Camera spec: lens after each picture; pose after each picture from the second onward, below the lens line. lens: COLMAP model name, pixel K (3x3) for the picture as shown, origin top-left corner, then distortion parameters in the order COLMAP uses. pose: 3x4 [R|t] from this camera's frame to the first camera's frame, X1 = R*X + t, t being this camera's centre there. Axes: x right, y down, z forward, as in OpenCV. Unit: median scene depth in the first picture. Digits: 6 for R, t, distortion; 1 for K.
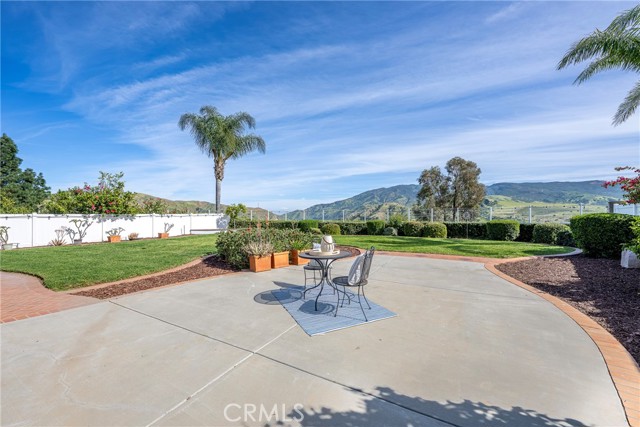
lens RADIAL K [[254.8, 0, 320.3], [0, 254.8, 215.9], [0, 0, 1]] dist [0.000829, 0.000299]
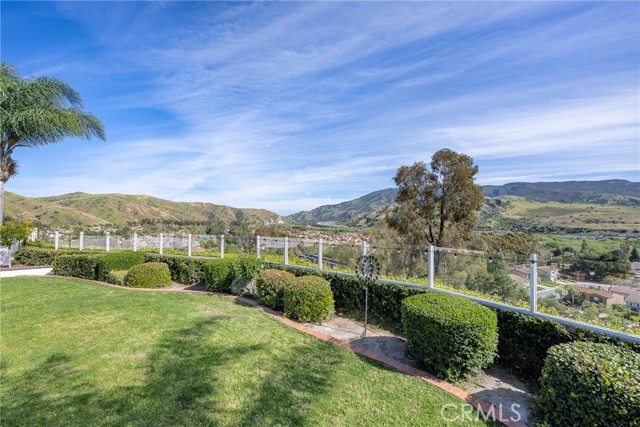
lens RADIAL K [[254.8, 0, 322.9], [0, 254.8, 219.1], [0, 0, 1]] dist [0.000829, 0.000299]
pose [[0.999624, -0.001566, -0.027393, 0.358366], [0.001844, 0.999947, 0.010101, -0.056479], [0.027376, -0.010147, 0.999574, 0.425962]]
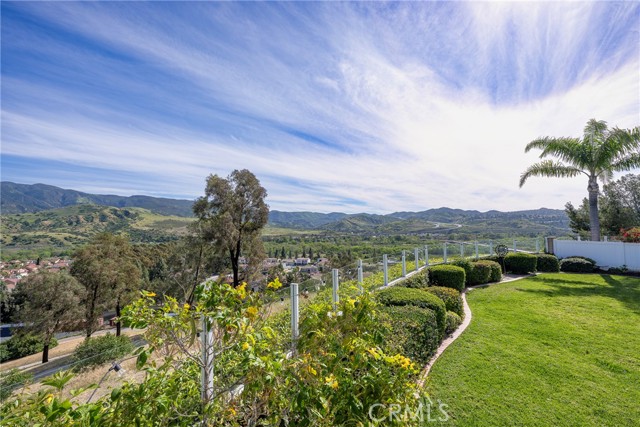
lens RADIAL K [[254.8, 0, 313.8], [0, 254.8, 218.6], [0, 0, 1]] dist [0.000829, 0.000299]
pose [[0.325543, 0.030359, 0.945040, -0.362974], [0.002828, 0.999449, -0.033081, -0.061401], [-0.945523, 0.013442, 0.325278, 0.912920]]
